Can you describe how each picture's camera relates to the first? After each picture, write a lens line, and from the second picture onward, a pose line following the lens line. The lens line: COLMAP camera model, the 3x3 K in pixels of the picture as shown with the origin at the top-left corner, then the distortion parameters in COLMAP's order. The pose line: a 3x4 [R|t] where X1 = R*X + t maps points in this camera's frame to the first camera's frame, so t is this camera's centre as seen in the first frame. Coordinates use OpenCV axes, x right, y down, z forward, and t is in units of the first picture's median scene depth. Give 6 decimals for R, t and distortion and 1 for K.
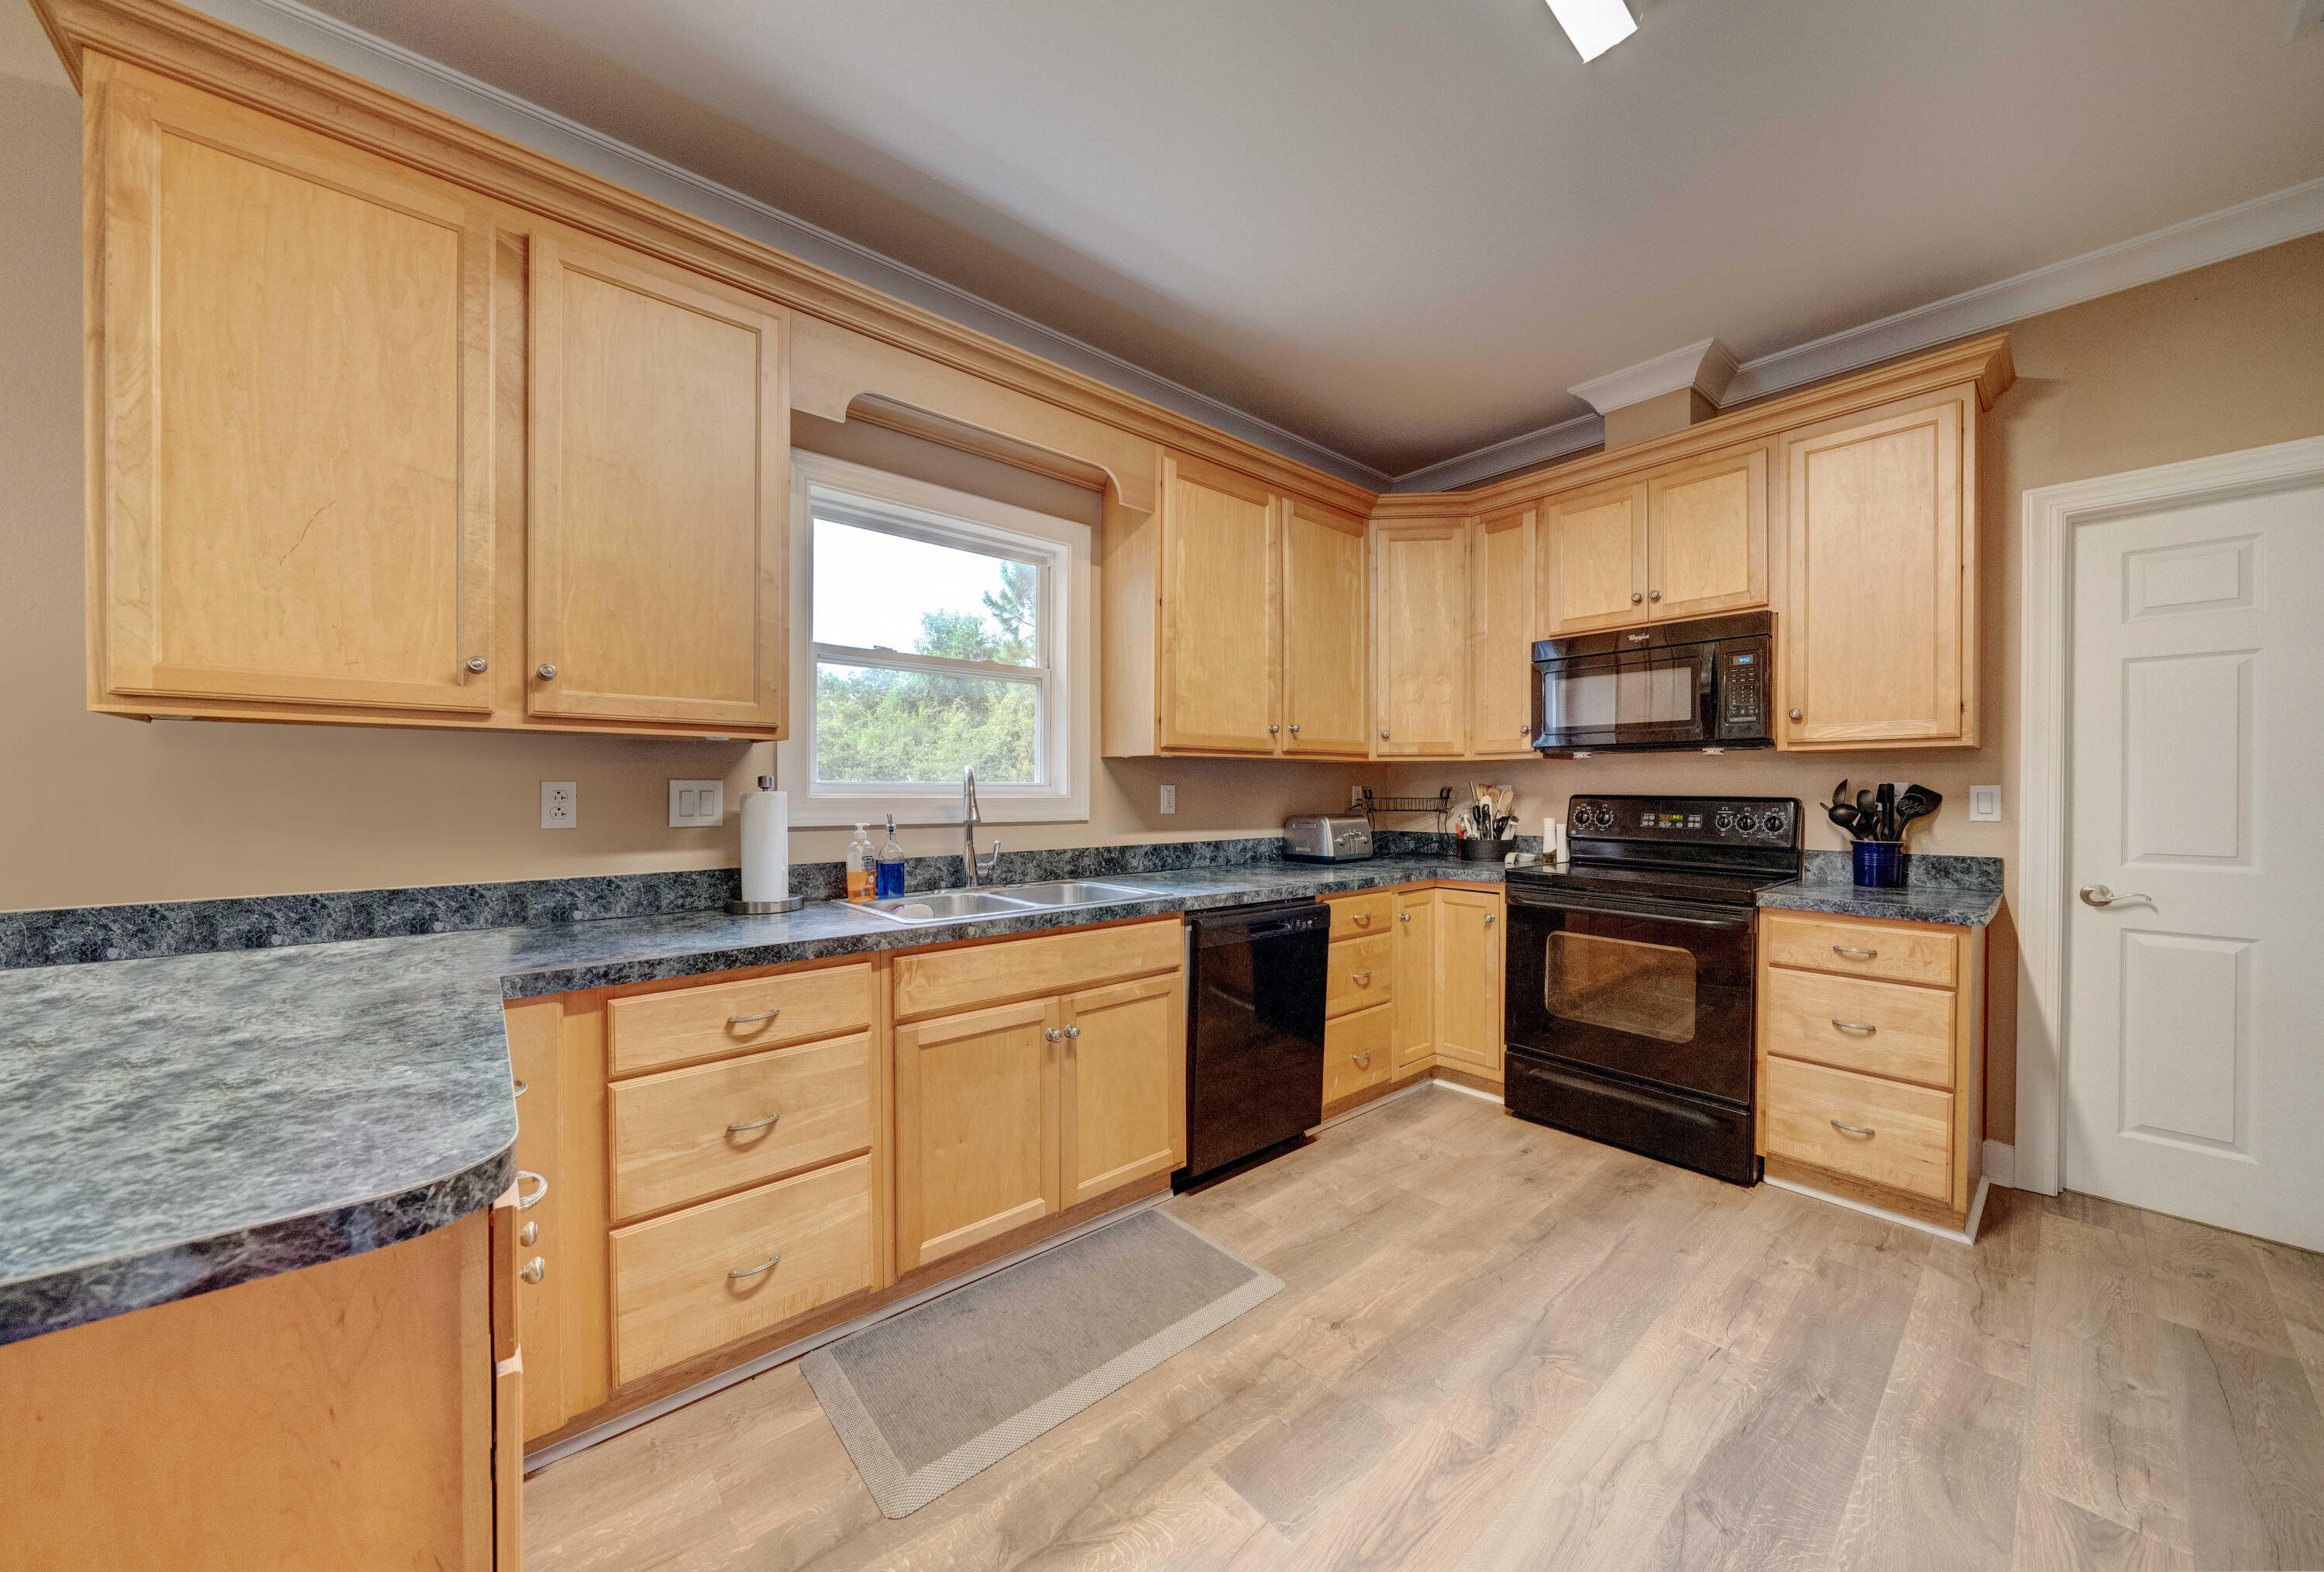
lens RADIAL K [[813.5, 0, 1168.3], [0, 813.5, 788.2], [0, 0, 1]] dist [-0.001162, 0.000020]
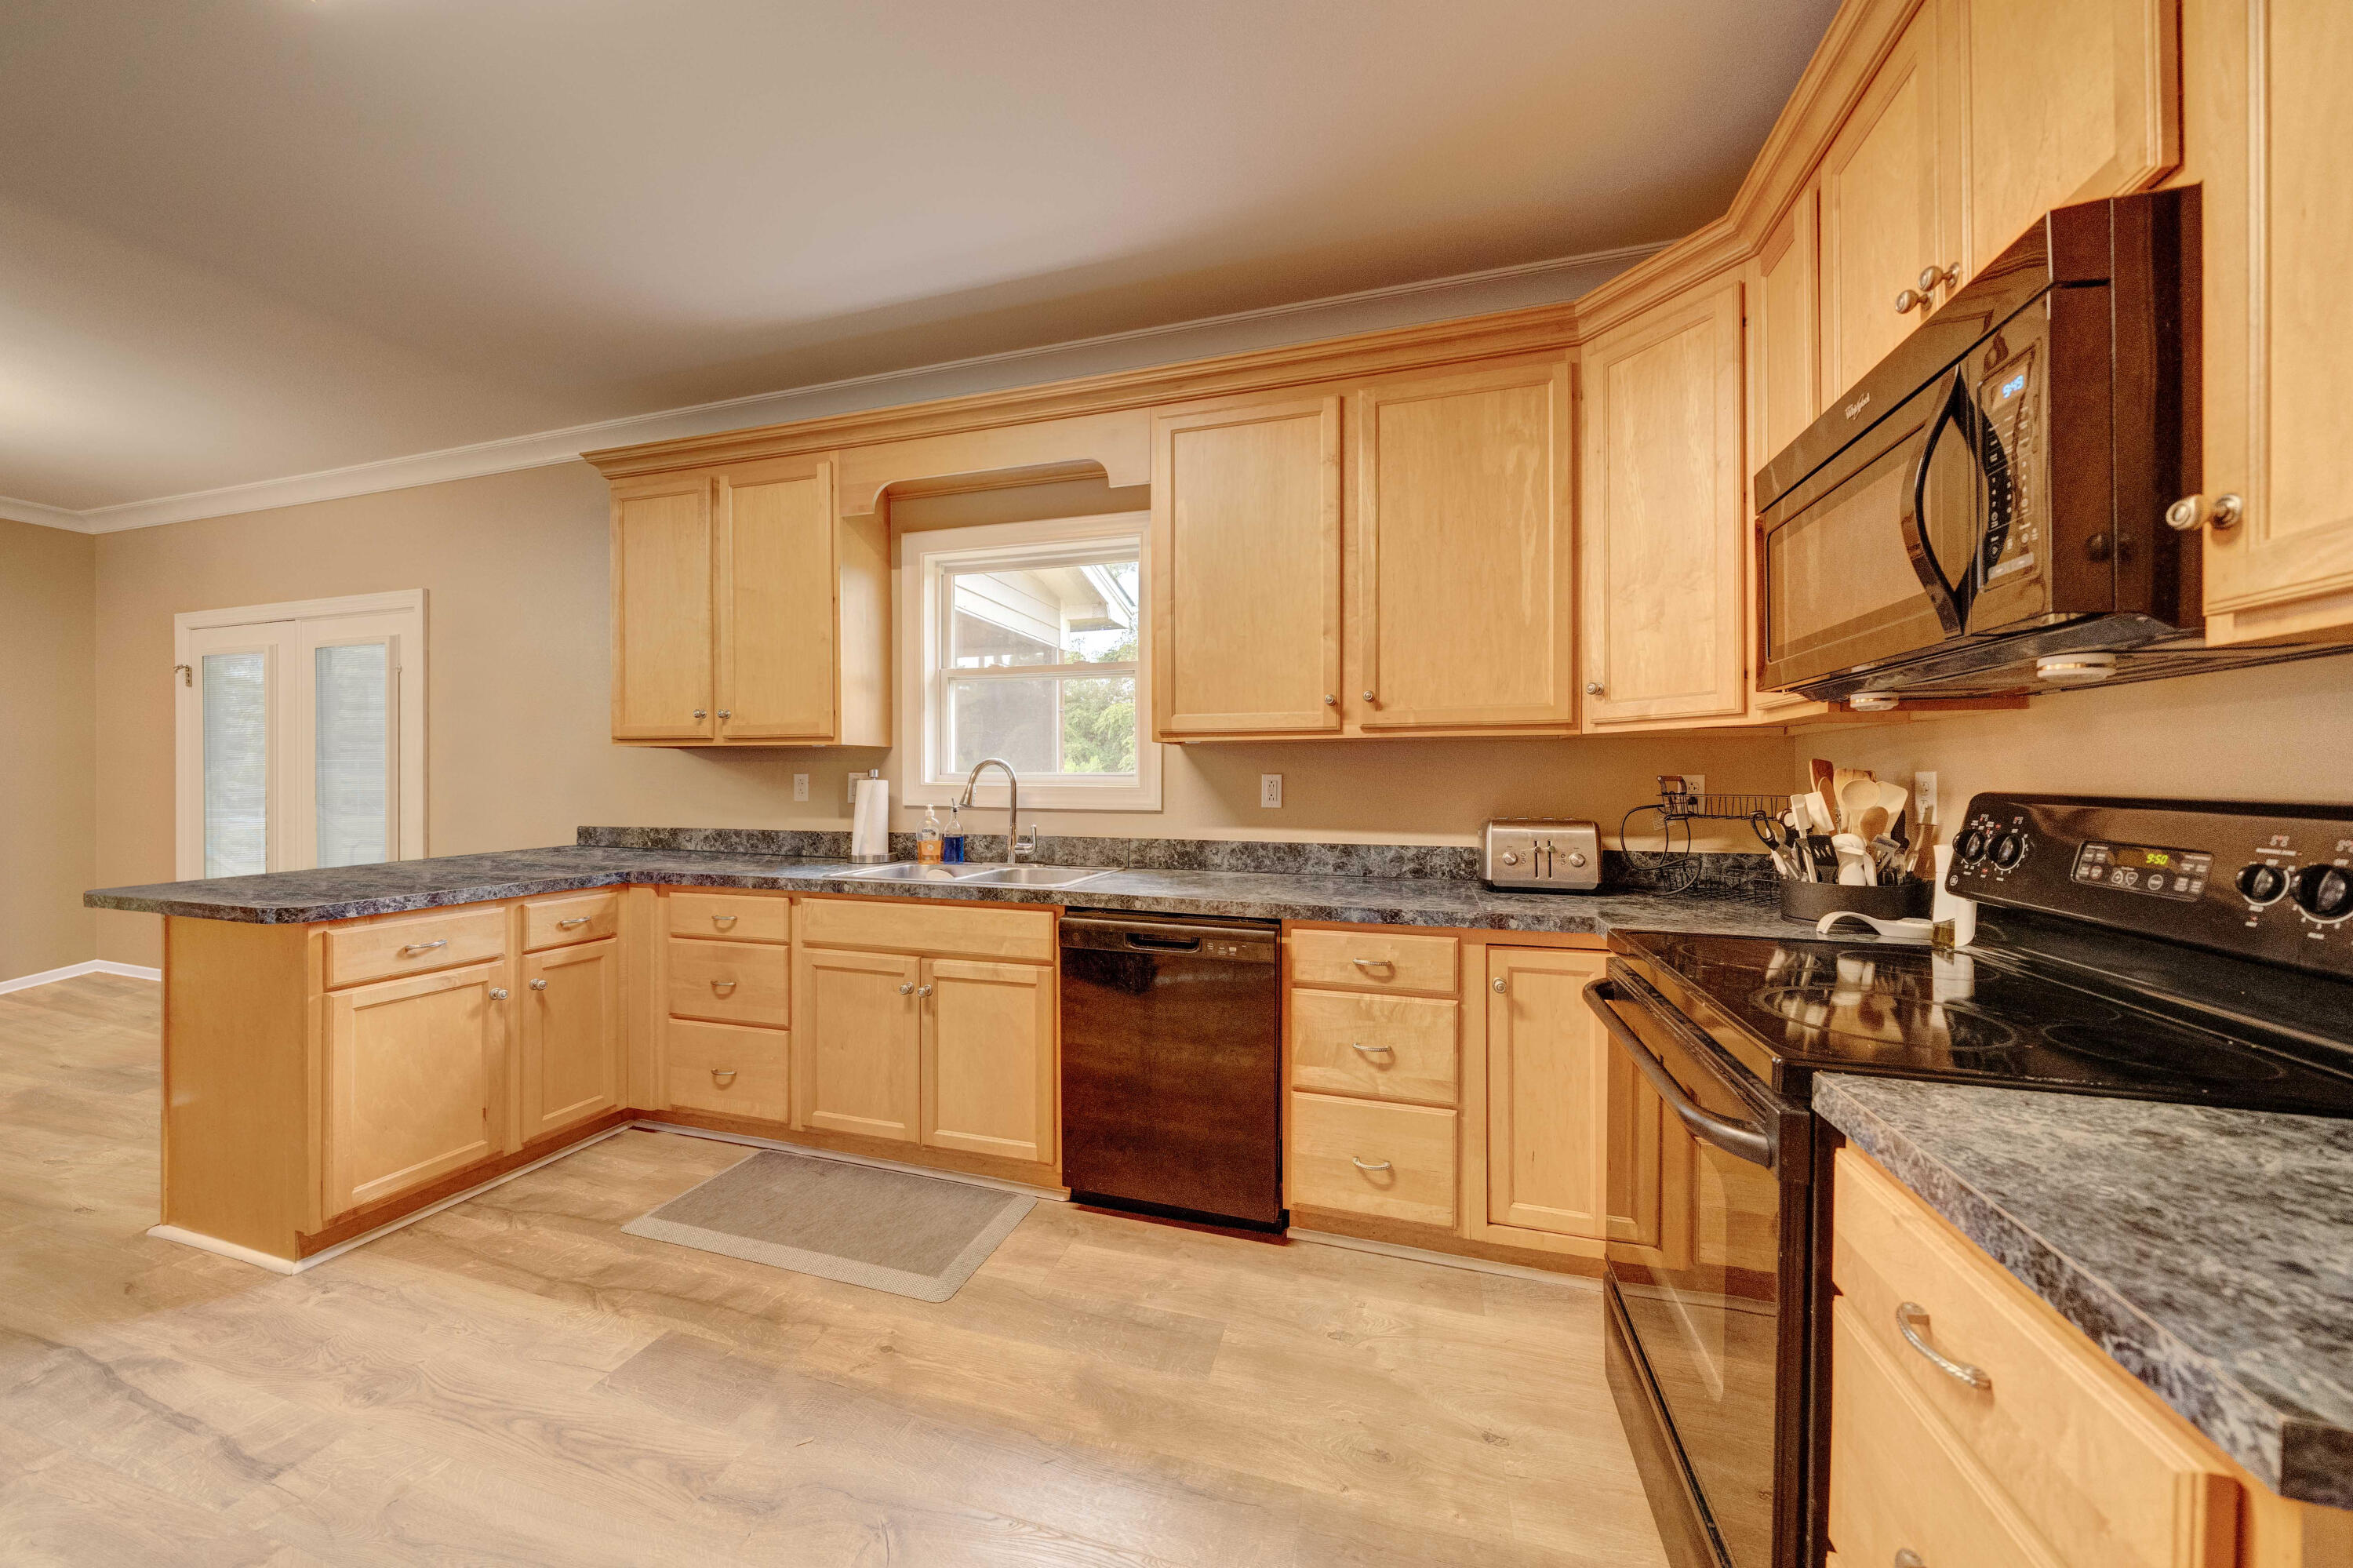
lens RADIAL K [[824.4, 0, 1168.8], [0, 824.4, 778.1], [0, 0, 1]] dist [-0.000711, -0.000355]
pose [[0.525910, -0.000992, -0.850539, 0.846952], [-0.001307, 0.999997, -0.001975, 0.002433], [0.850539, 0.002150, 0.525907, 0.553379]]
